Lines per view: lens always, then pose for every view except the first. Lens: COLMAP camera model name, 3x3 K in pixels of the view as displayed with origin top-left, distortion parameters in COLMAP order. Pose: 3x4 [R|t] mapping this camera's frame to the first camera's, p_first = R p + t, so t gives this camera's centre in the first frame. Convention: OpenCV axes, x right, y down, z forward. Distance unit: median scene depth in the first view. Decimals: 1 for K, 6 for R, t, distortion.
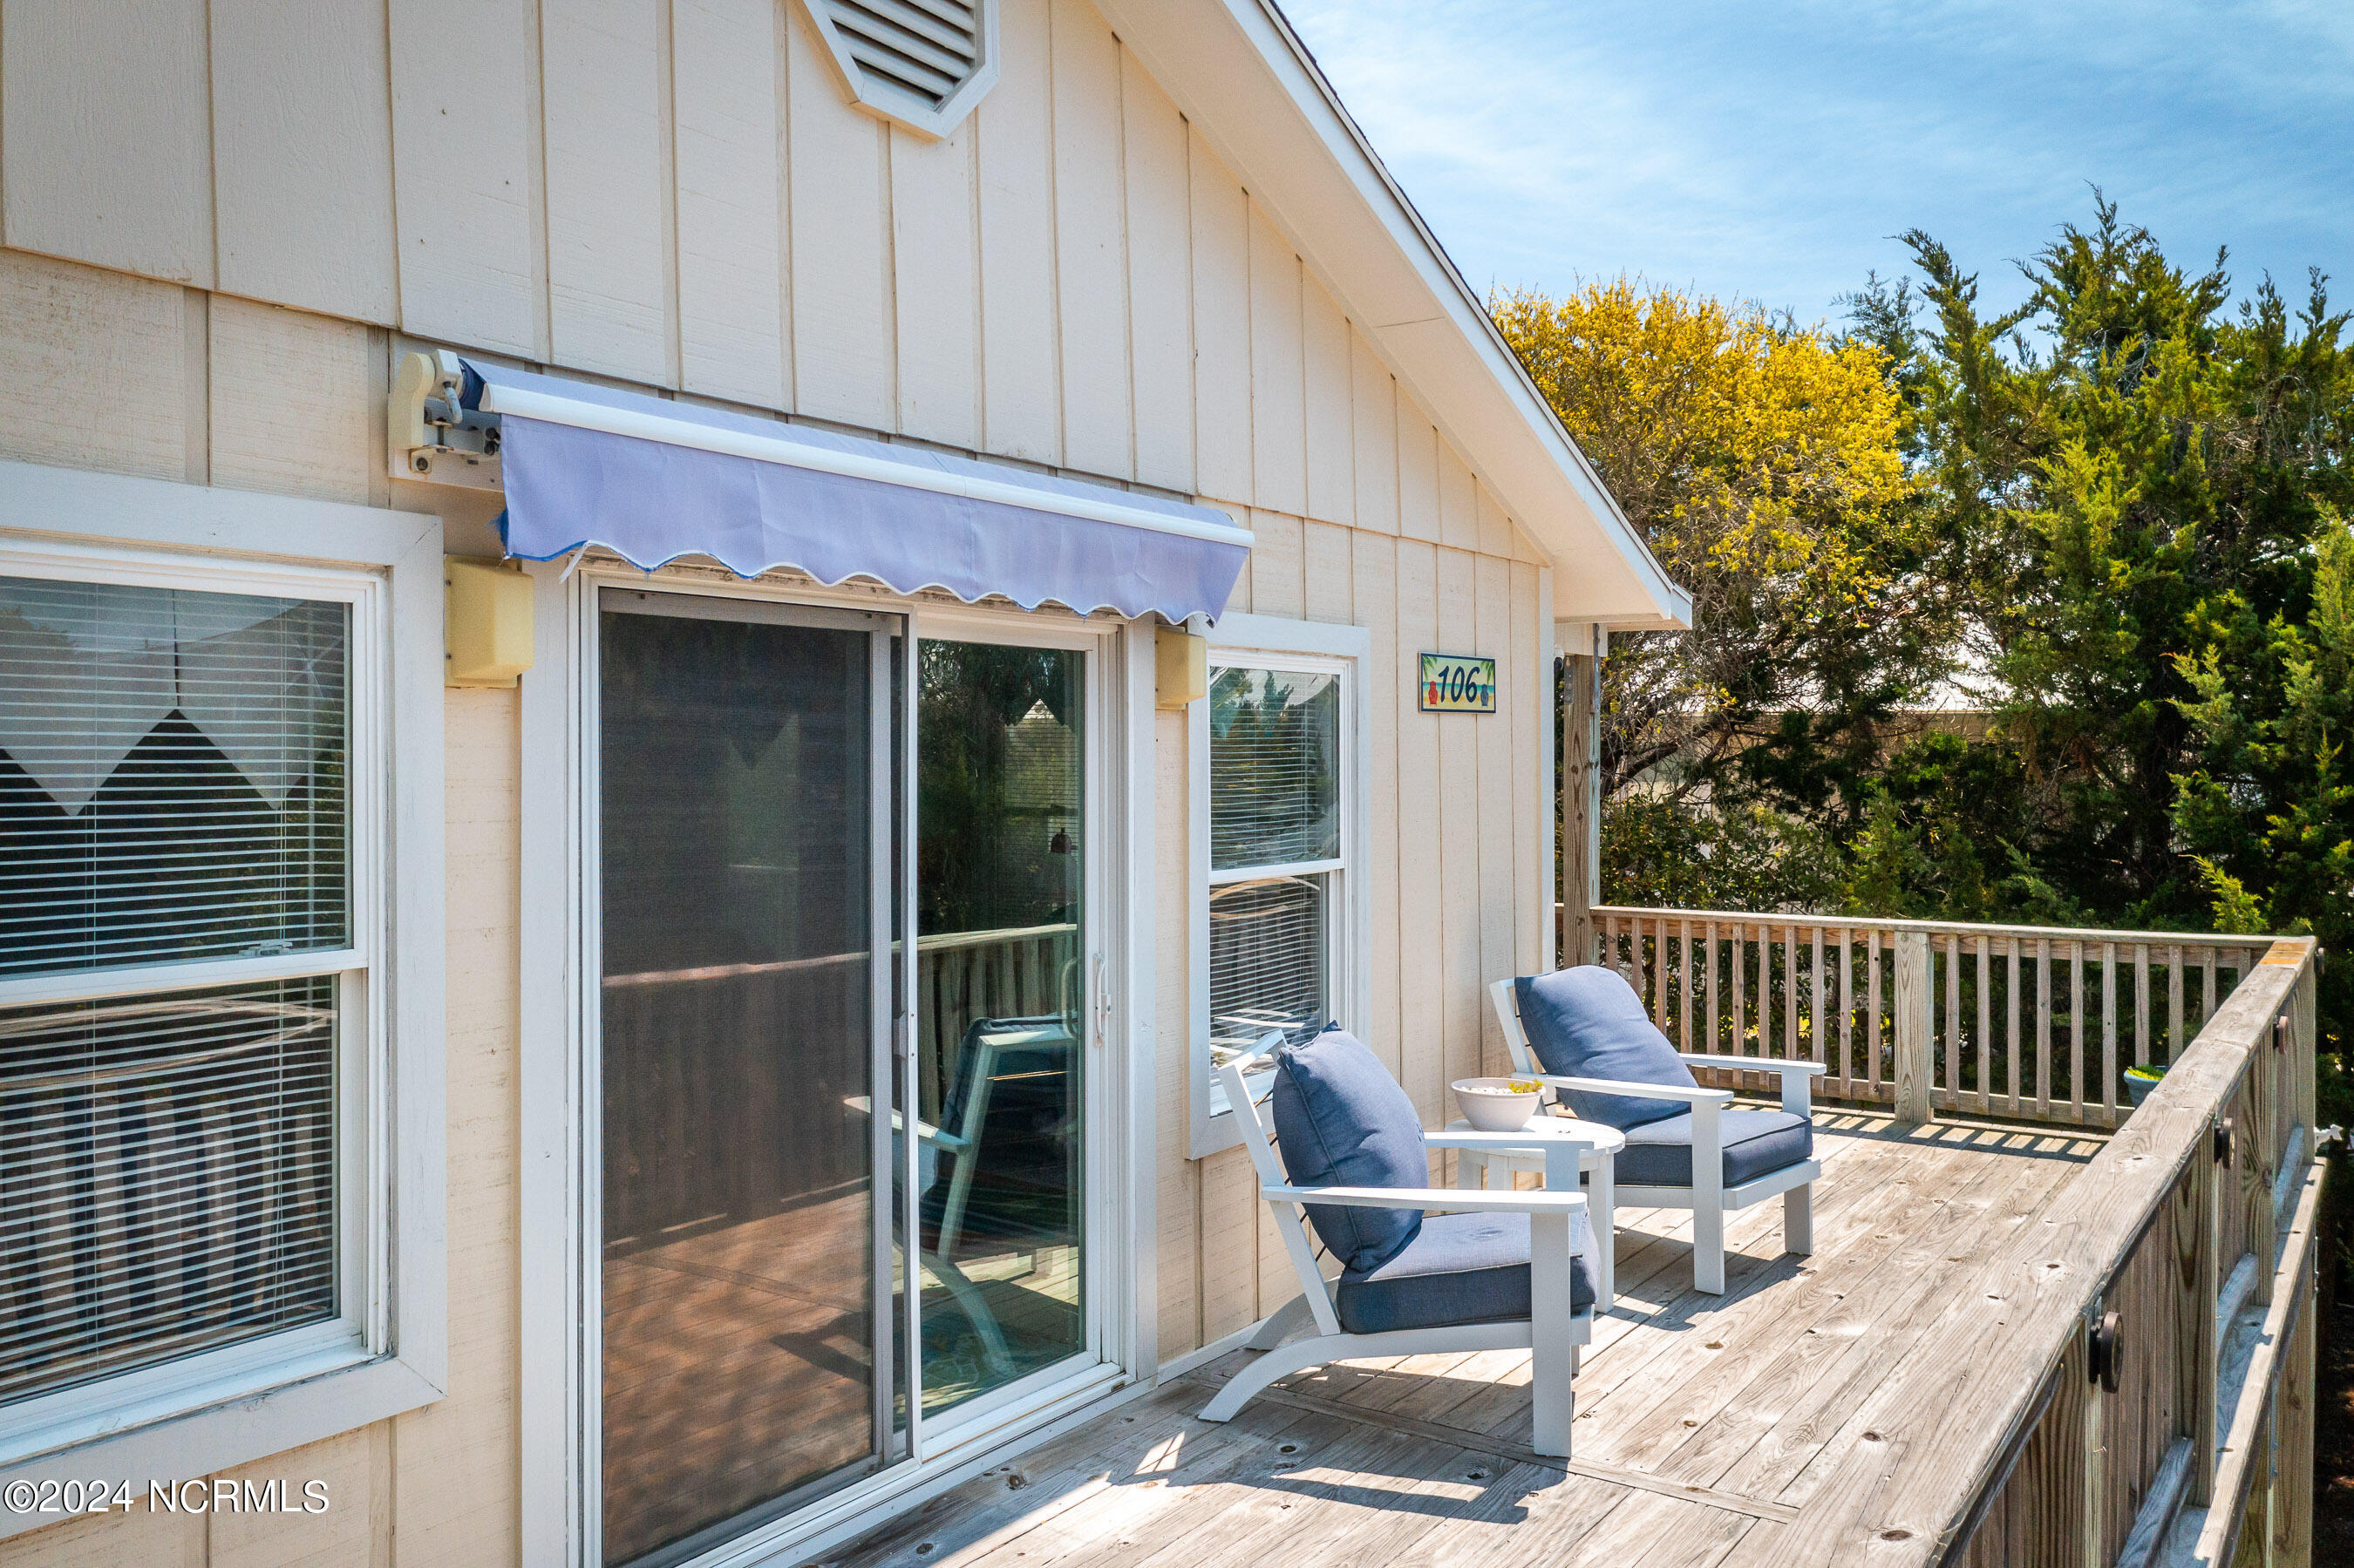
lens RADIAL K [[1839.3, 0, 1177.0], [0, 1839.3, 784.0], [0, 0, 1]] dist [-0.016696, 0.051120]
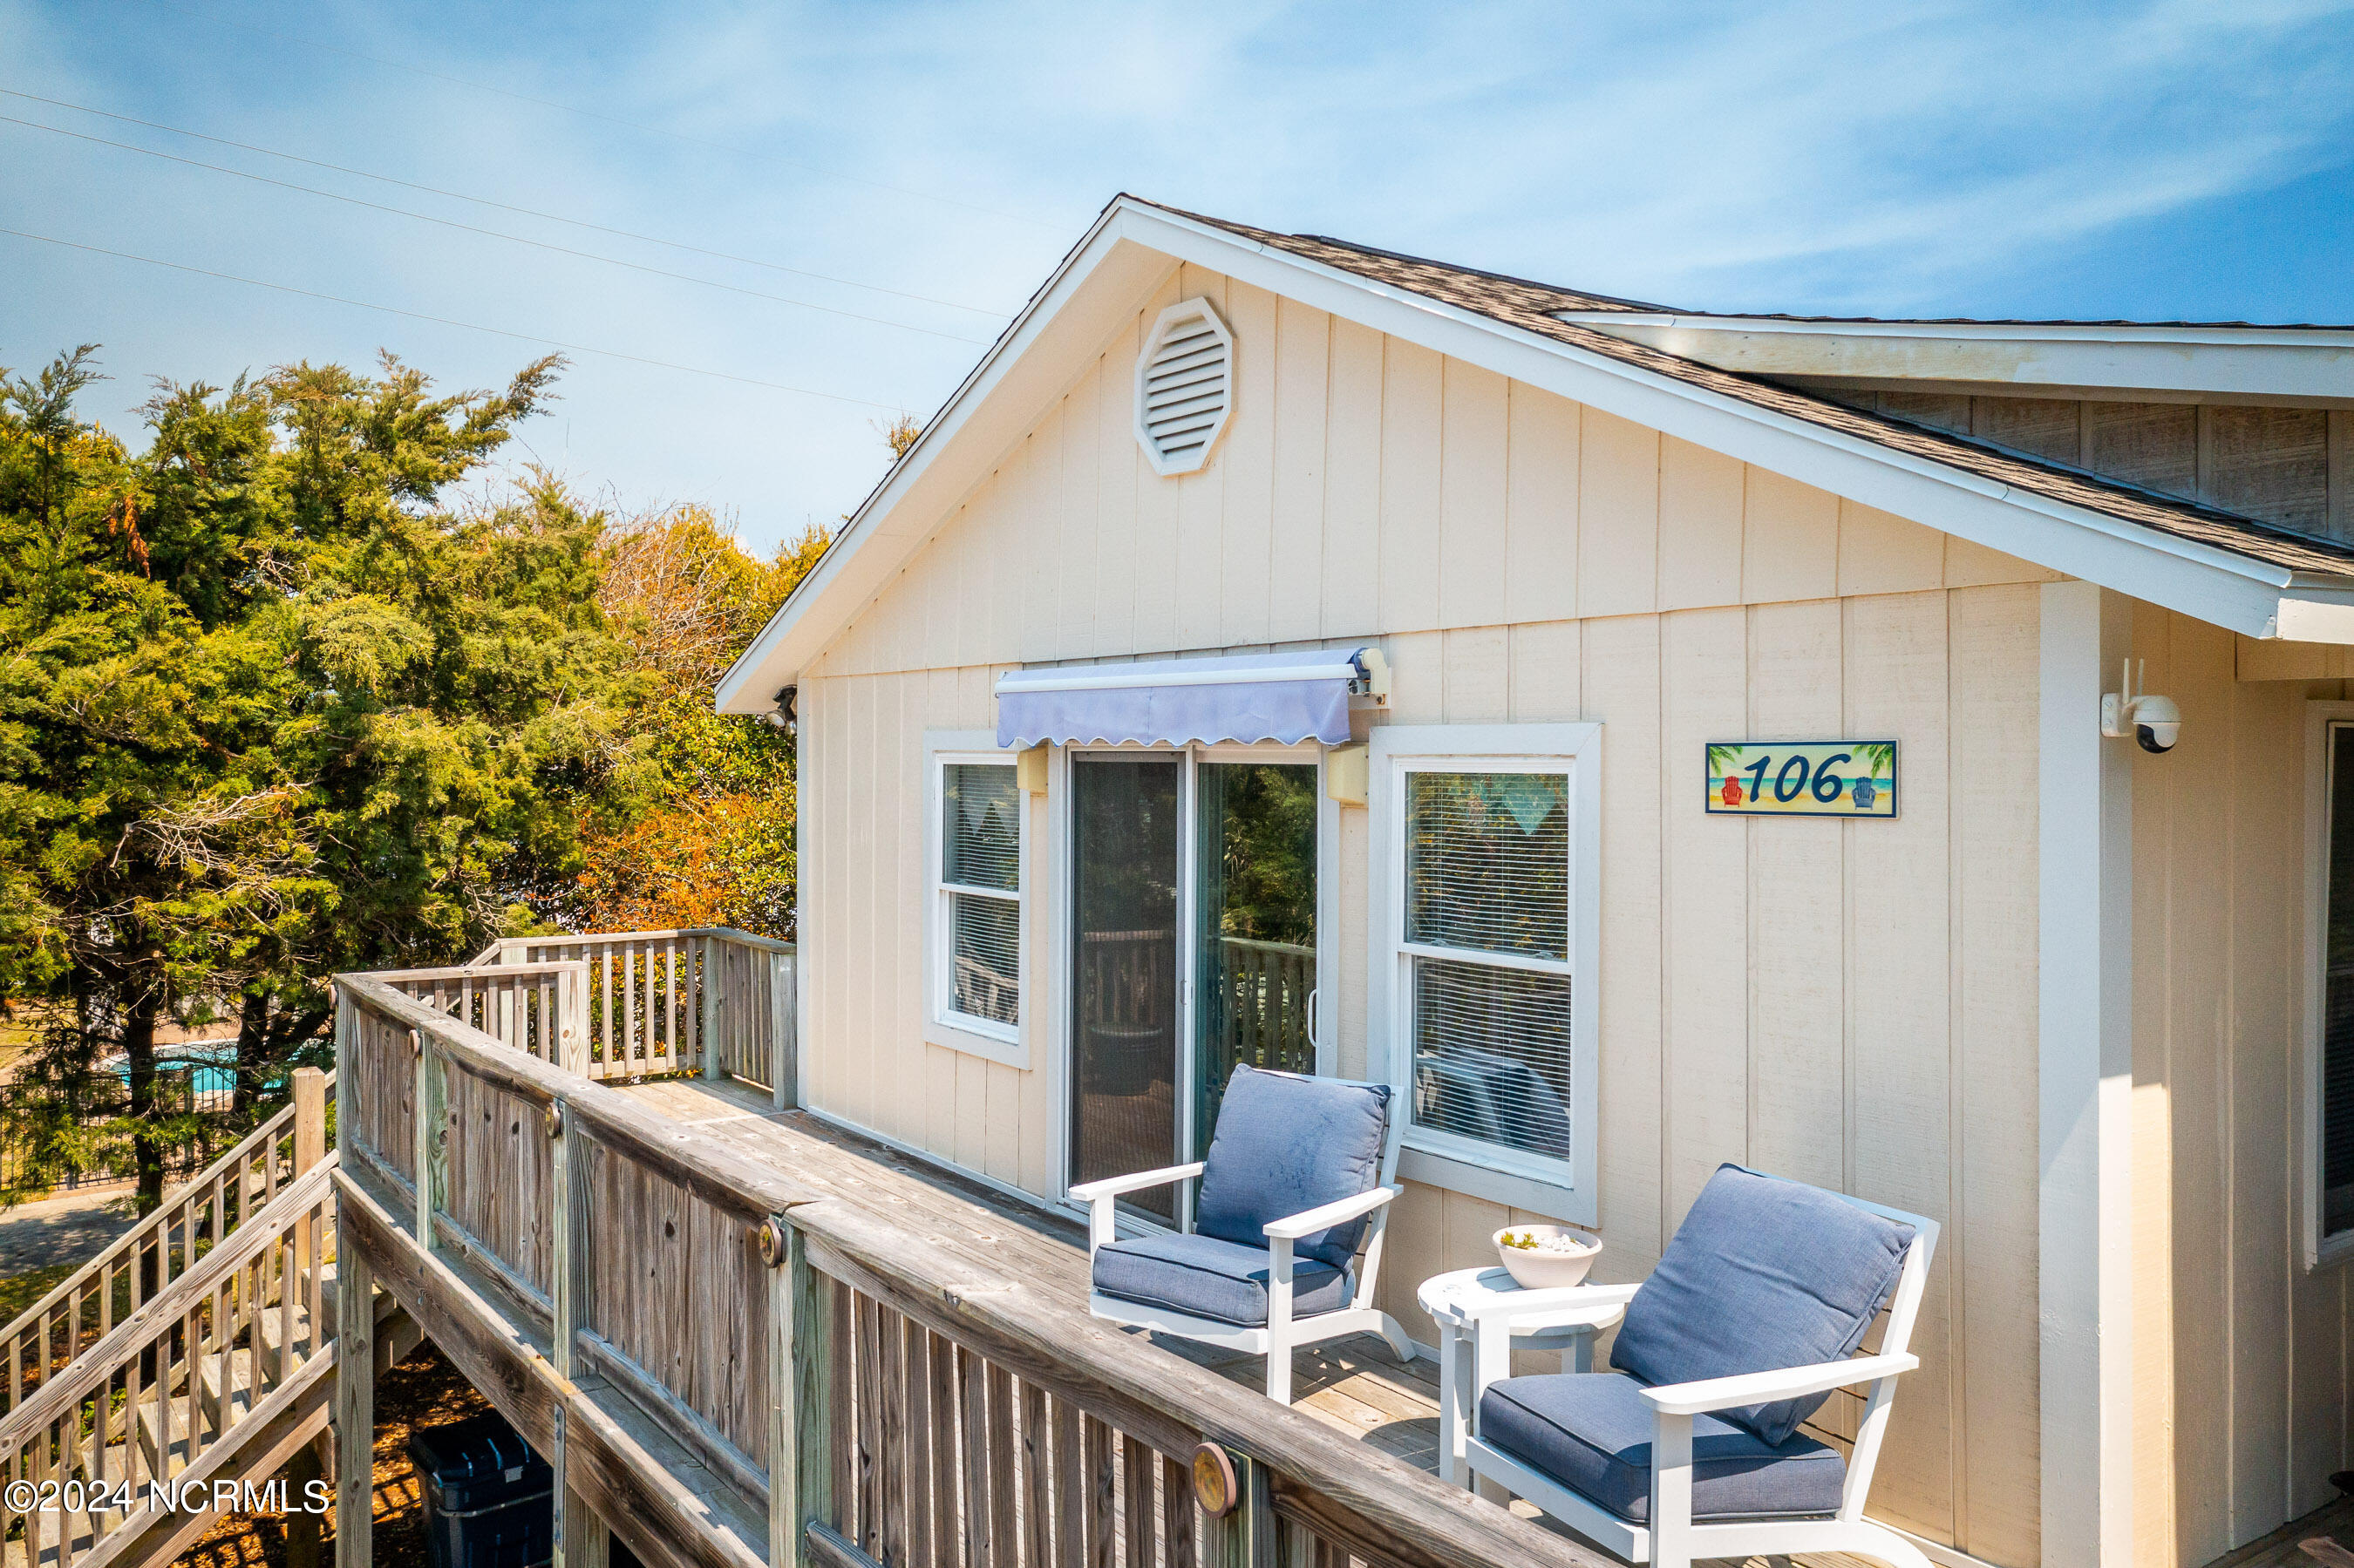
lens RADIAL K [[1839.3, 0, 1177.0], [0, 1839.3, 784.0], [0, 0, 1]] dist [-0.016696, 0.051120]
pose [[-0.341124, 0.013524, -0.939921, 1.063756], [-0.019871, 0.999569, 0.021593, -0.070286], [0.939808, 0.026043, -0.340708, 1.127980]]
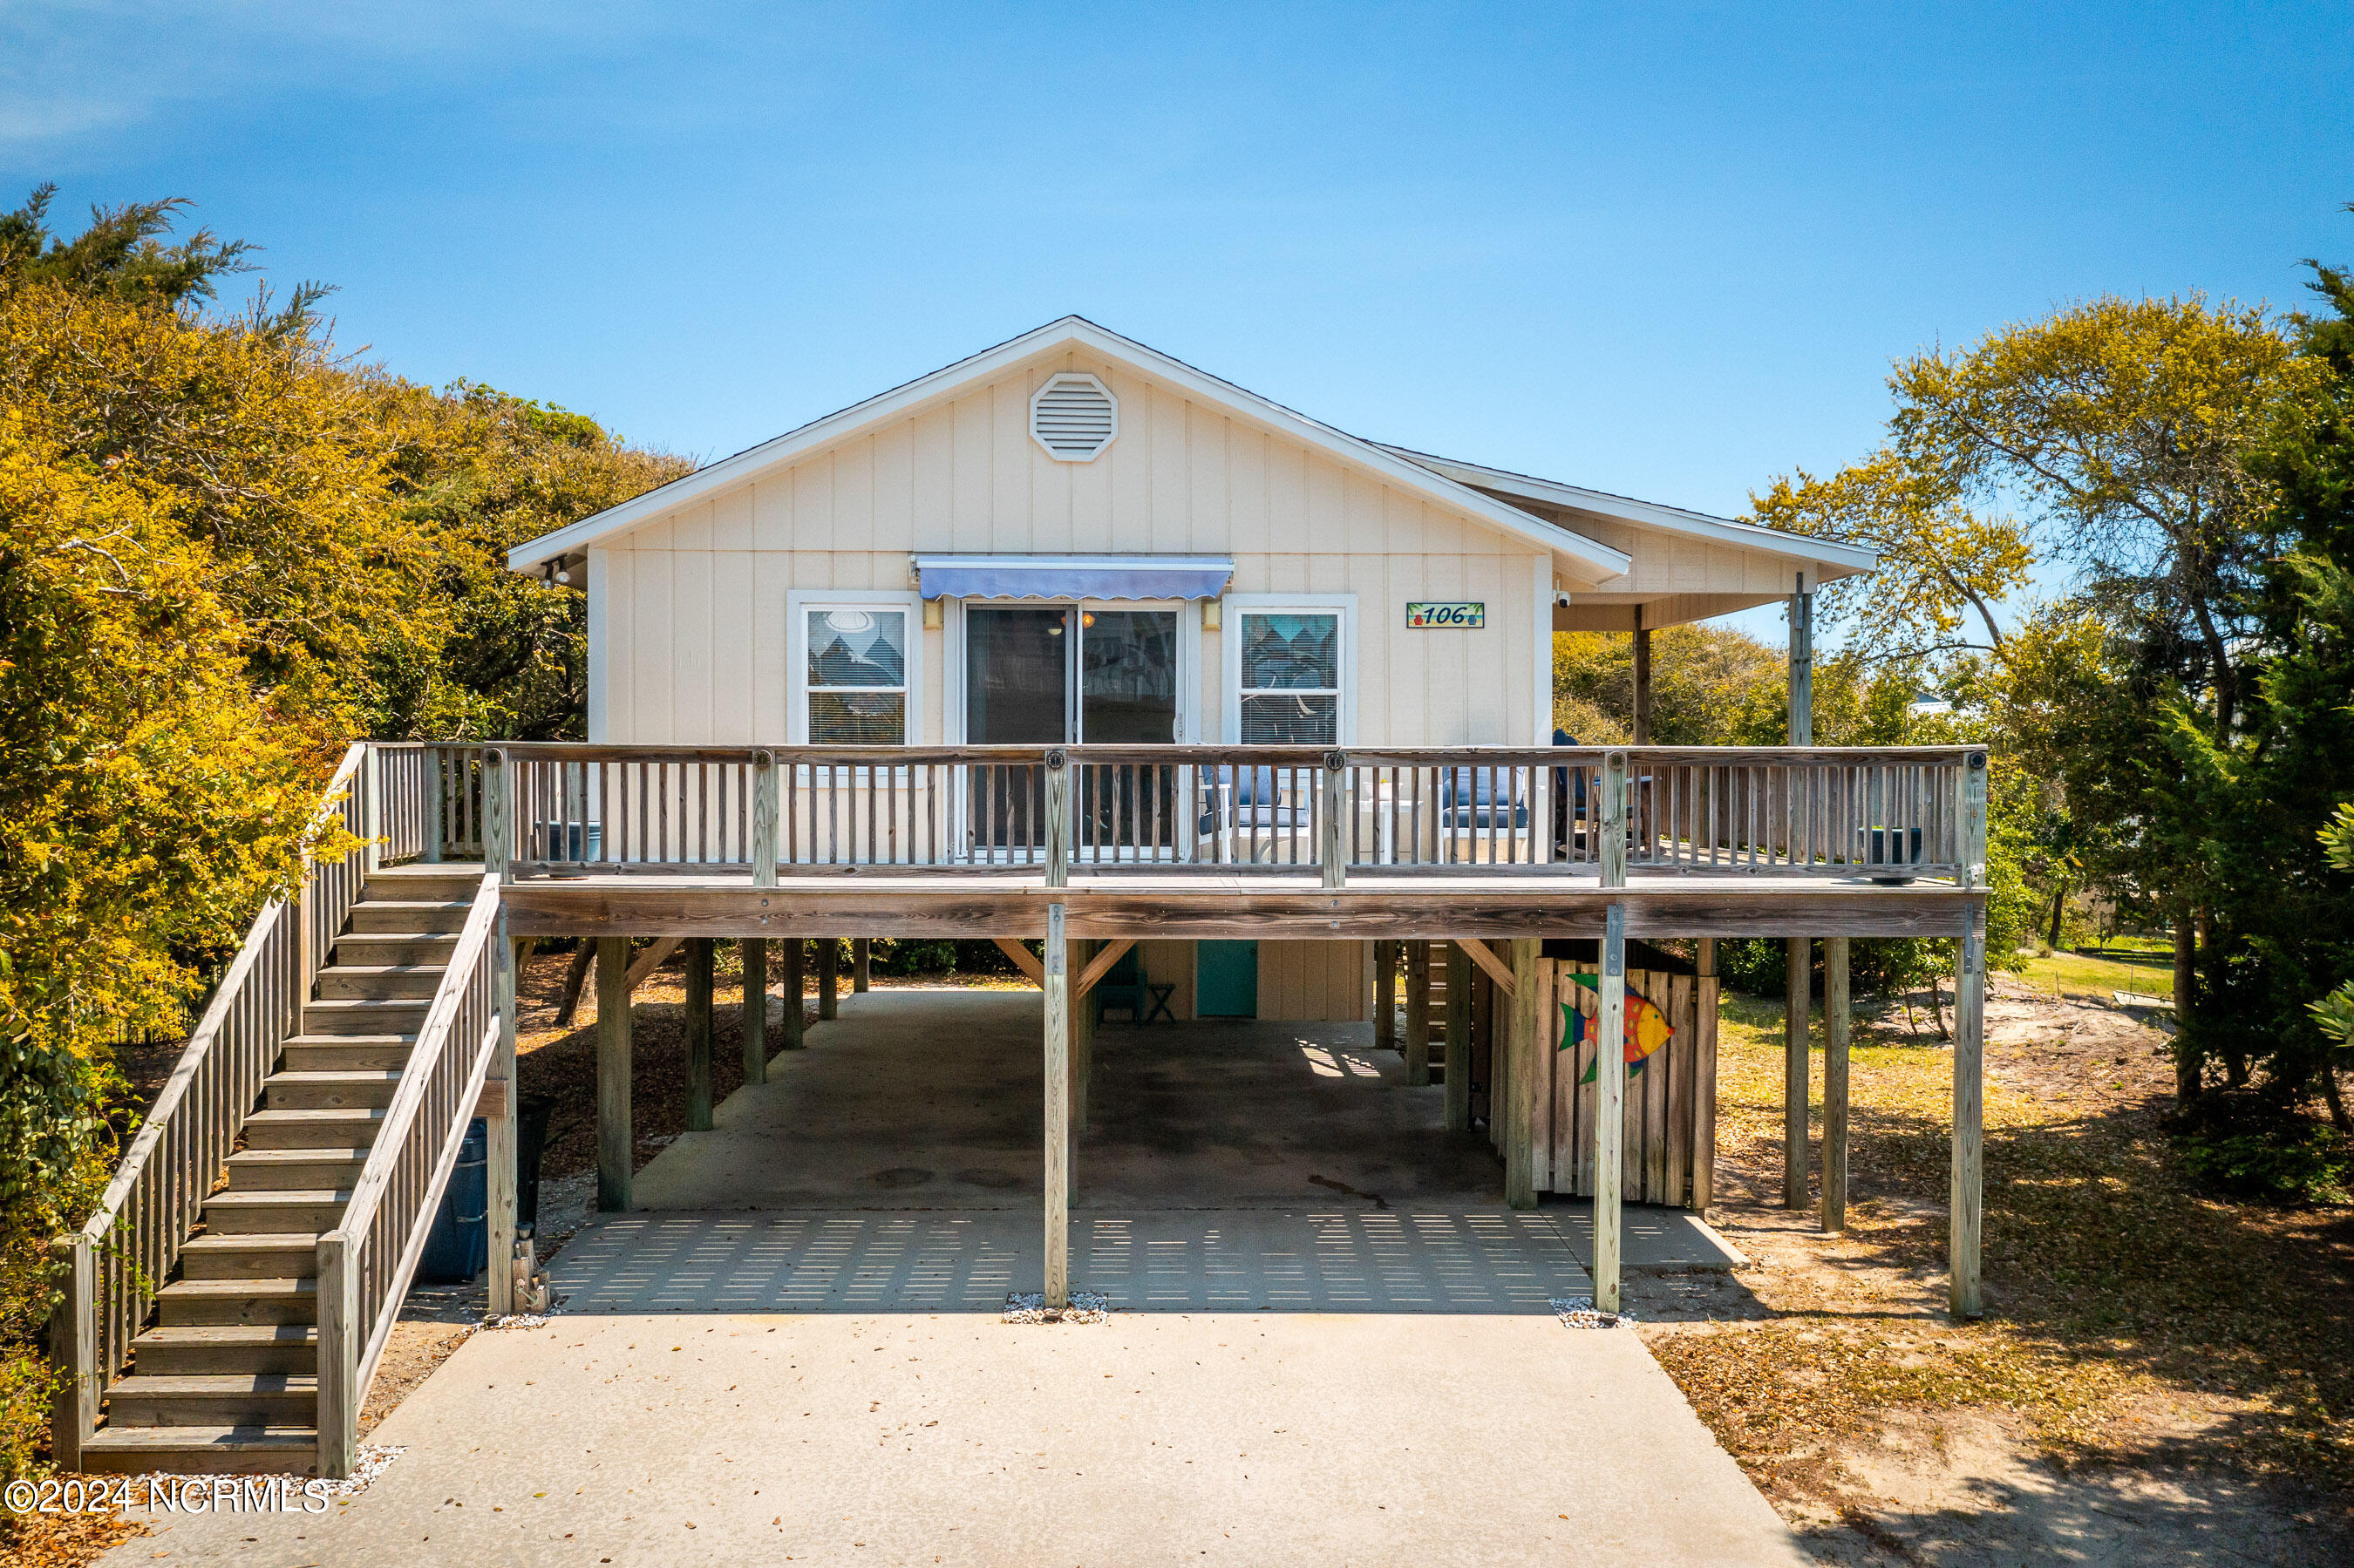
lens RADIAL K [[1839.3, 0, 1177.0], [0, 1839.3, 784.0], [0, 0, 1]] dist [-0.016696, 0.051120]
pose [[0.589836, 0.015705, -0.807370, 1.923370], [-0.015780, 0.999844, 0.007921, 0.148605], [0.807369, 0.008068, 0.589992, -0.607918]]
